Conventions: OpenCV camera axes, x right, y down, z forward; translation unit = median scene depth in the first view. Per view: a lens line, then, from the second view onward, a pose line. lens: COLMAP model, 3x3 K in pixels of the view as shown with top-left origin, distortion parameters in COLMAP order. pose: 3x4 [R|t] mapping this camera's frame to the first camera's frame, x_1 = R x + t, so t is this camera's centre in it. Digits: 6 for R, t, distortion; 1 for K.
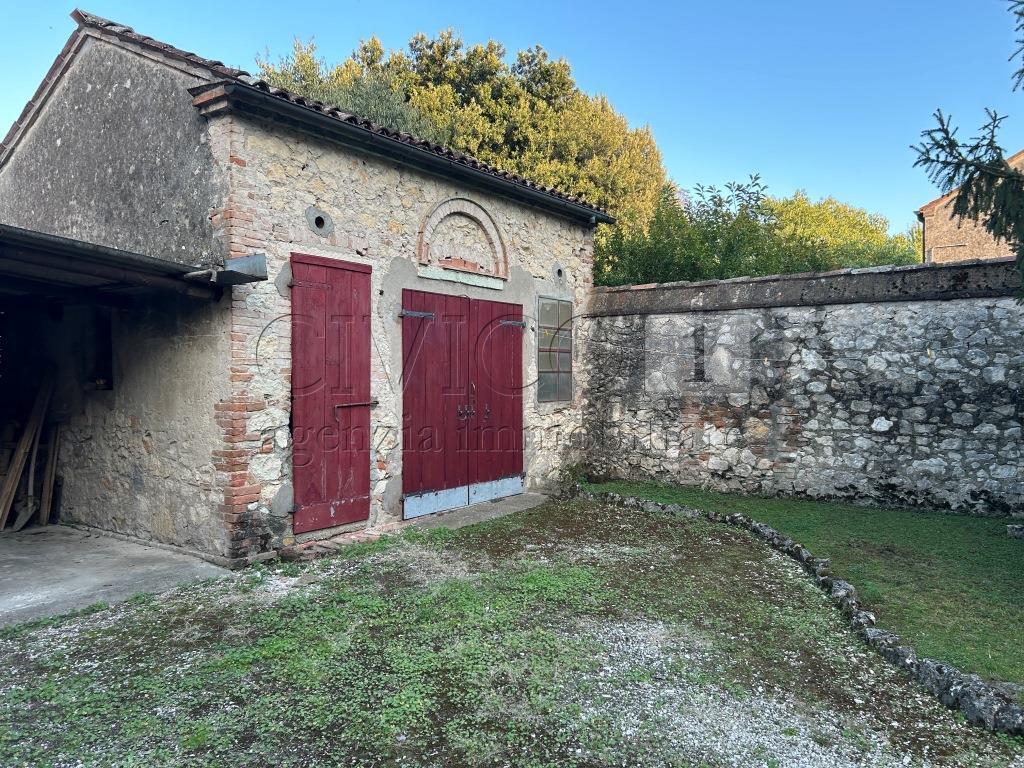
lens RADIAL K [[768.7, 0, 518.7], [0, 768.7, 383.1], [0, 0, 1]] dist [0.061113, -0.068787]
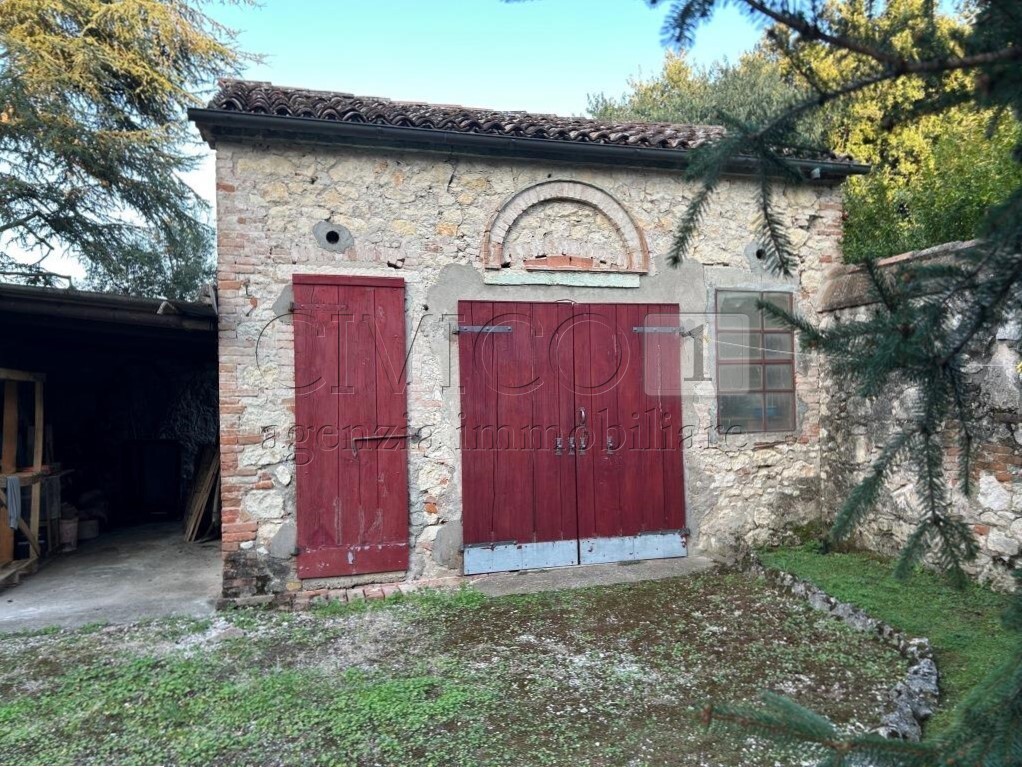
lens RADIAL K [[767.2, 0, 504.3], [0, 767.2, 385.7], [0, 0, 1]] dist [0.061113, -0.068787]
pose [[0.782838, -0.026999, -0.621639, 0.411272], [0.013538, 0.999561, -0.026365, -0.005673], [0.622078, 0.012223, 0.782860, 0.371293]]
